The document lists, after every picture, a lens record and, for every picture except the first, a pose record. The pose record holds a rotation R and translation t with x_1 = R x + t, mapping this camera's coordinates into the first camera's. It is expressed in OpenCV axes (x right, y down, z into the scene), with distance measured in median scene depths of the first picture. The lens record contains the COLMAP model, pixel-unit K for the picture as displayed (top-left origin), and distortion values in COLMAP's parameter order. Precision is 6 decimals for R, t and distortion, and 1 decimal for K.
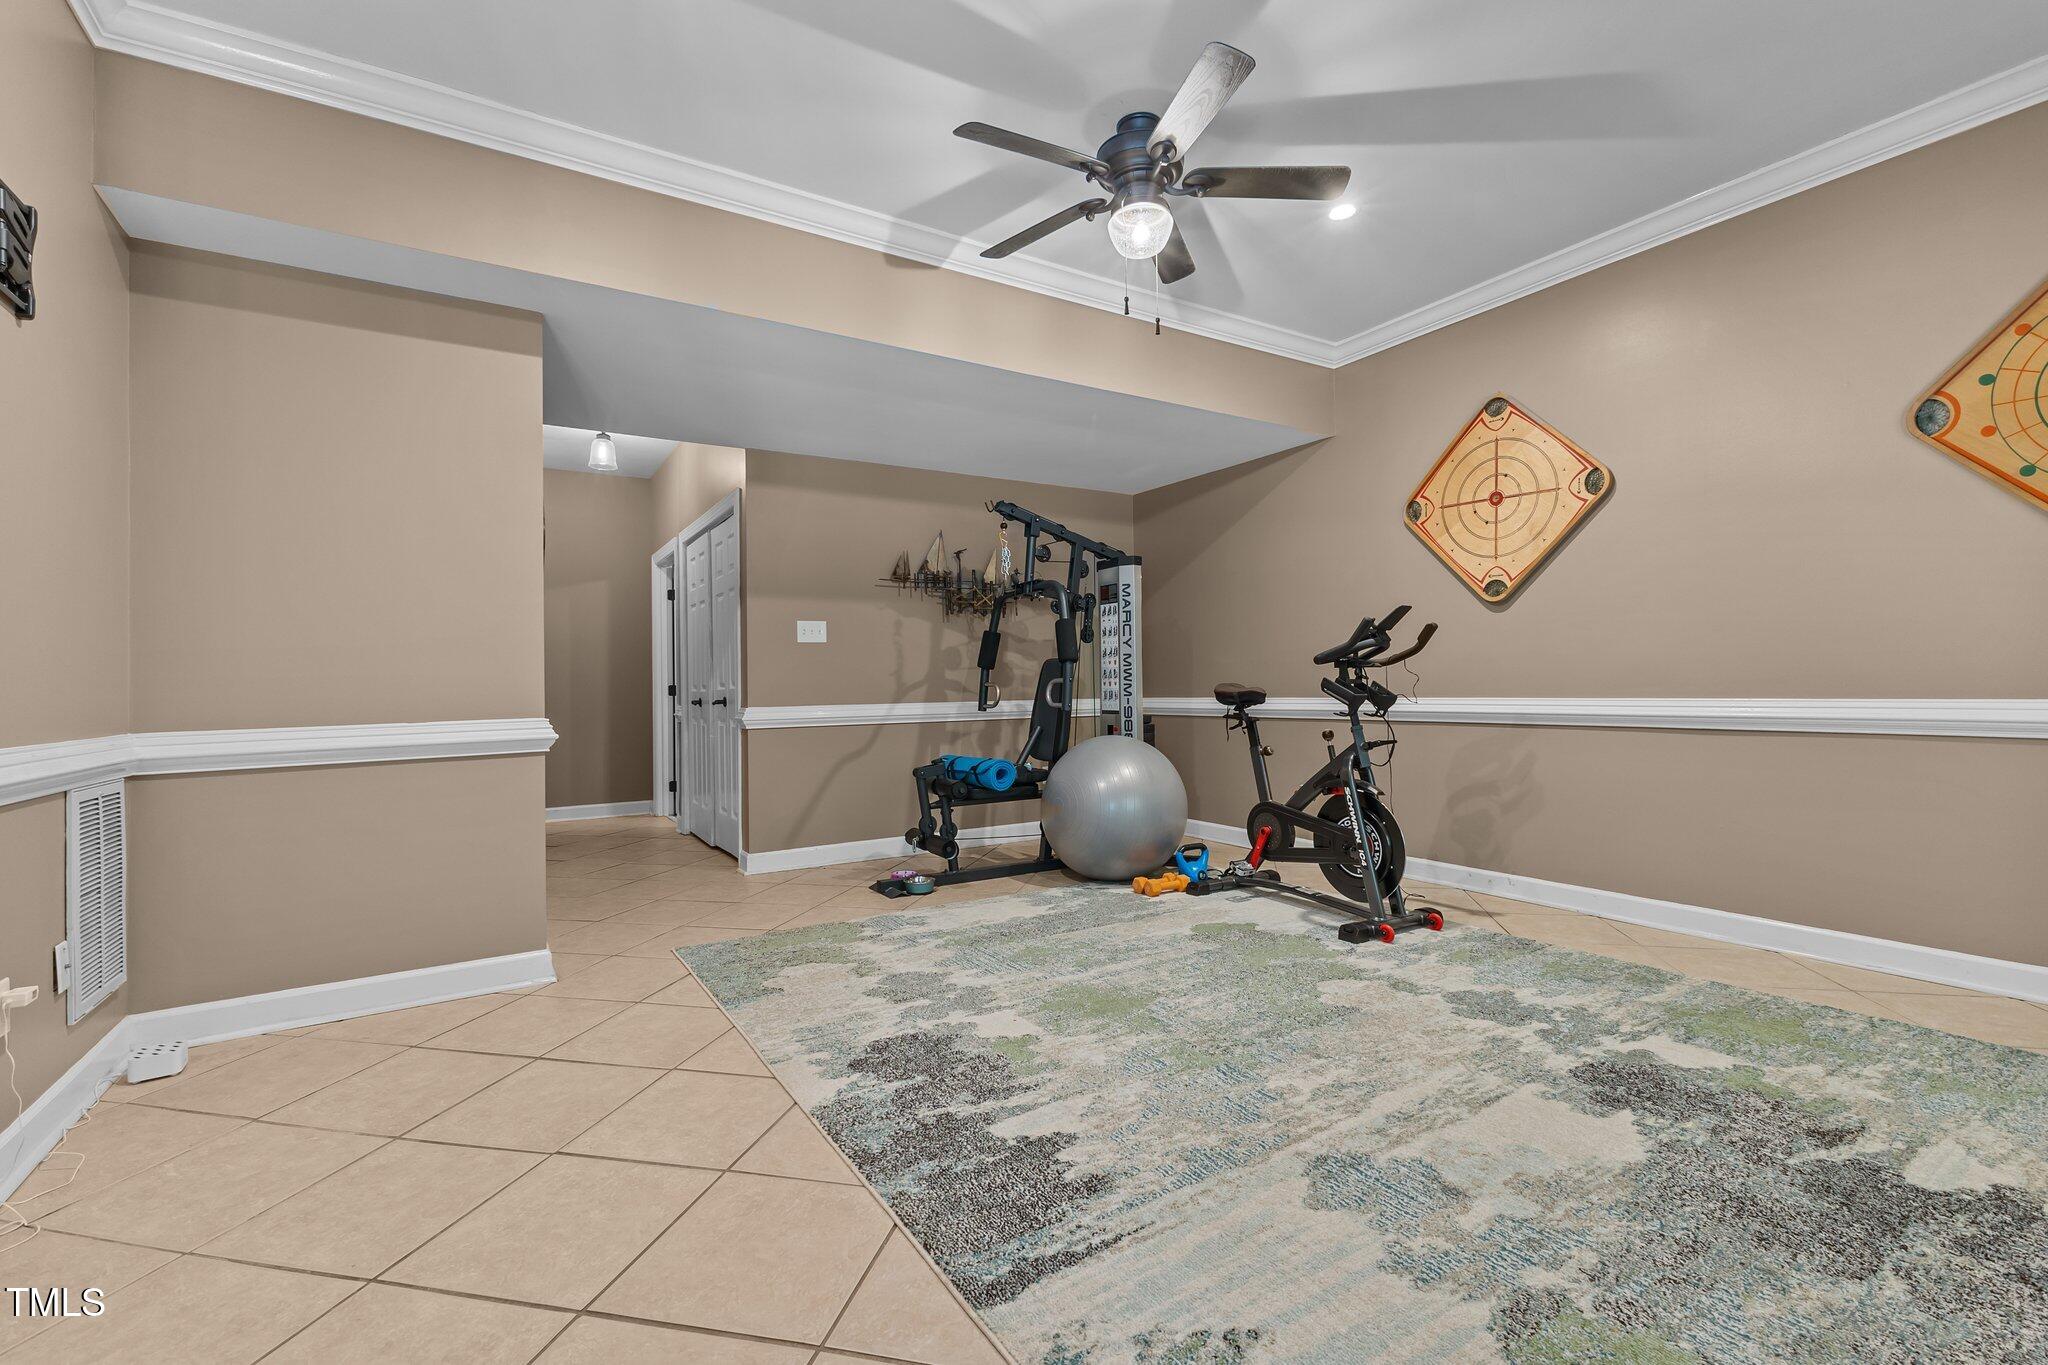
lens RADIAL K [[891.5, 0, 1016.9], [0, 891.5, 679.4], [0, 0, 1]] dist [0.005765, 0.000123]
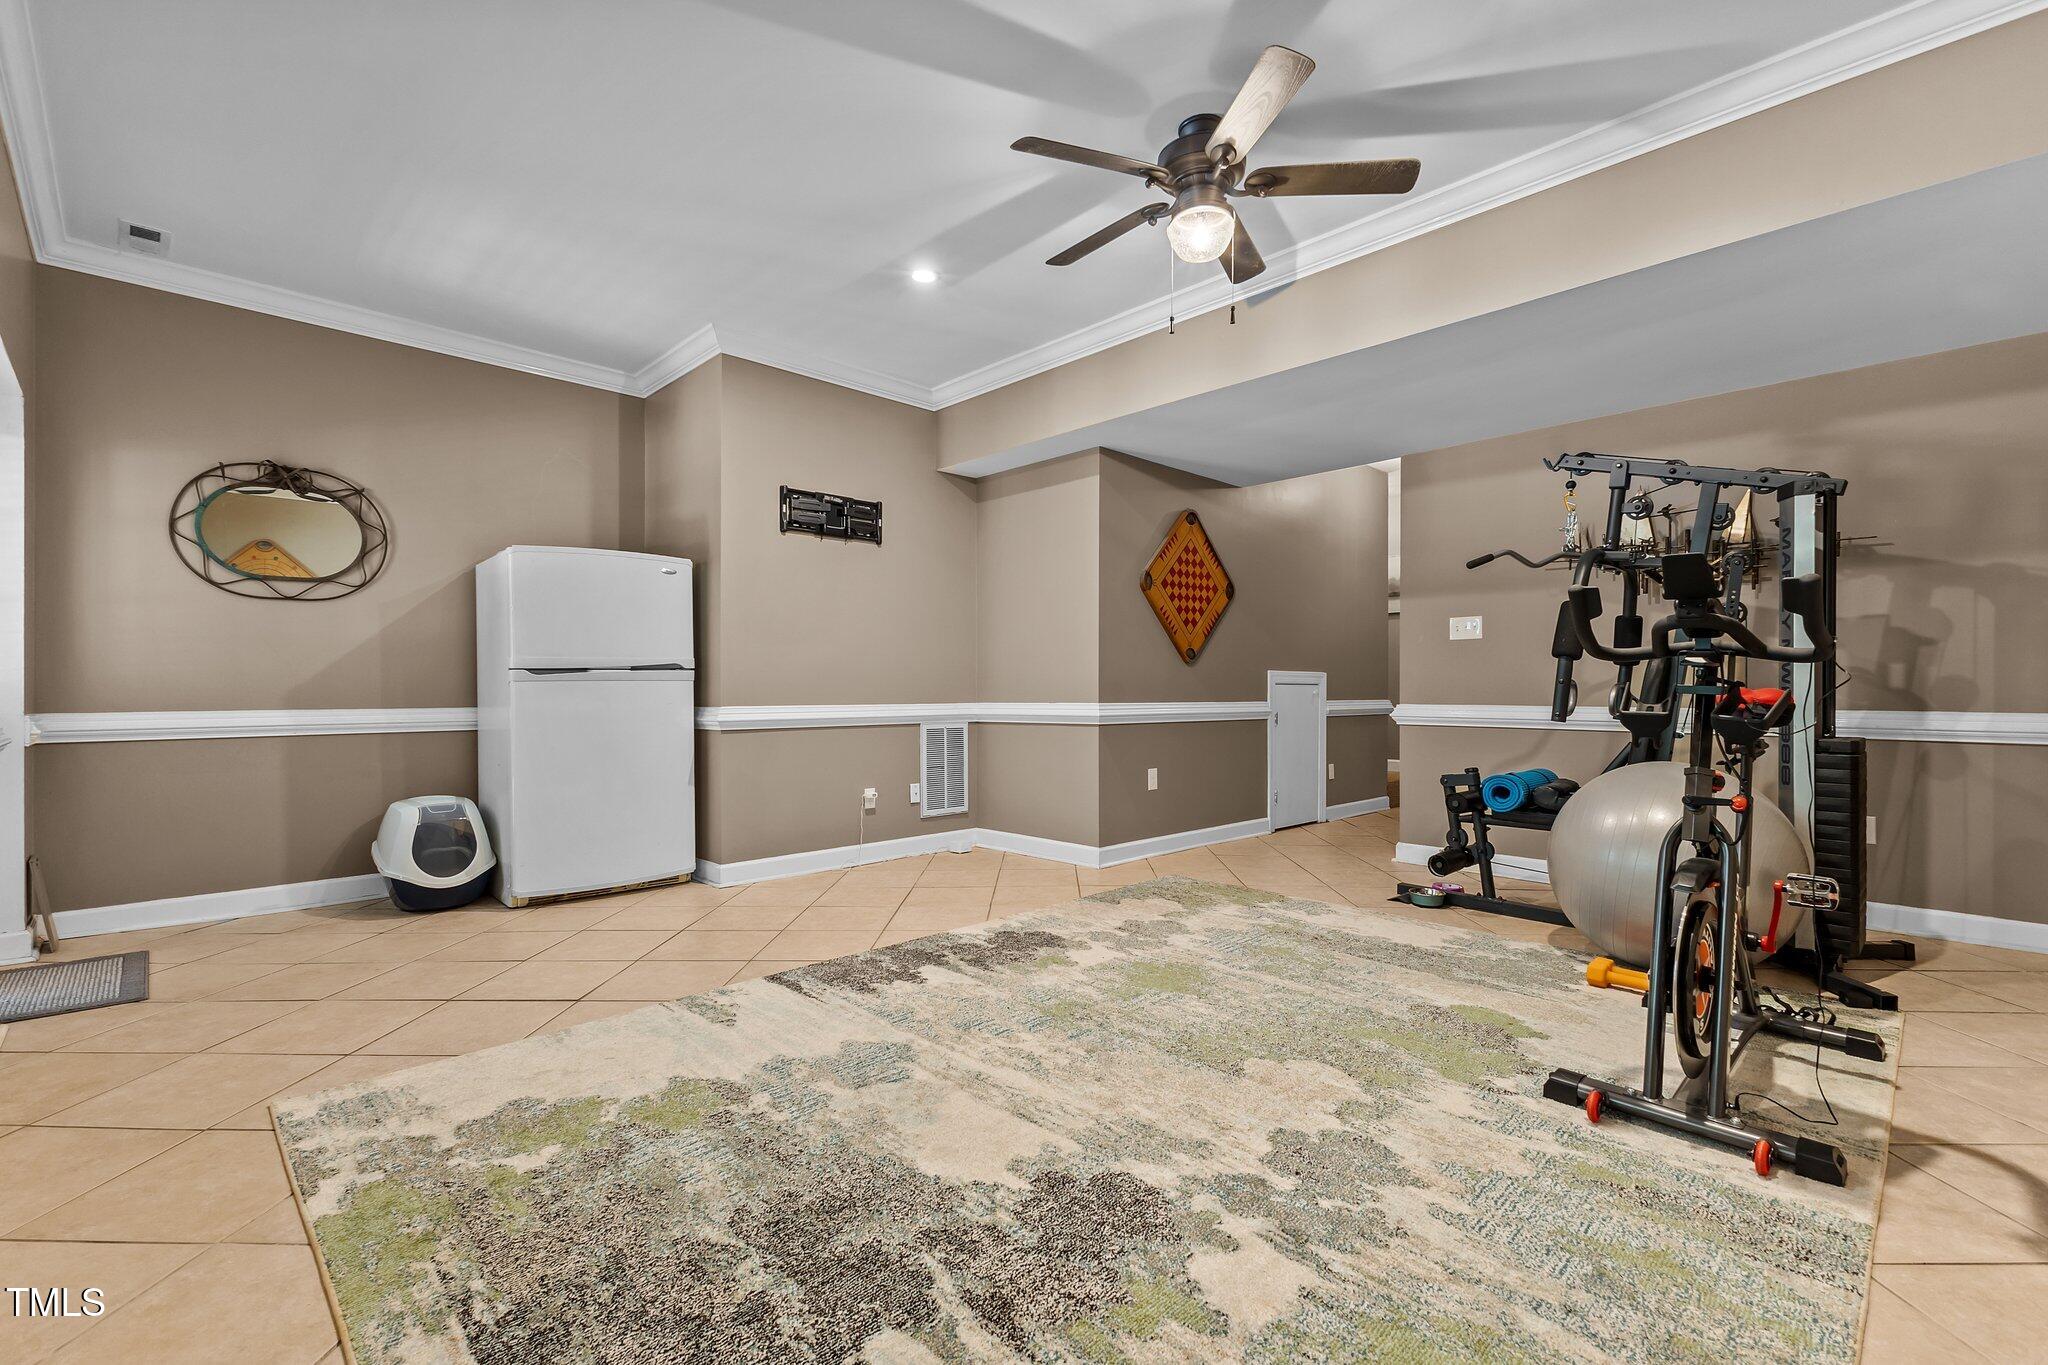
lens RADIAL K [[891.5, 0, 1016.9], [0, 891.5, 679.4], [0, 0, 1]] dist [0.005765, 0.000123]
pose [[0.205930, 0.007403, -0.978539, 1.225638], [0.004386, 0.999954, 0.008488, -0.015848], [0.978557, -0.006040, 0.205888, 0.652495]]
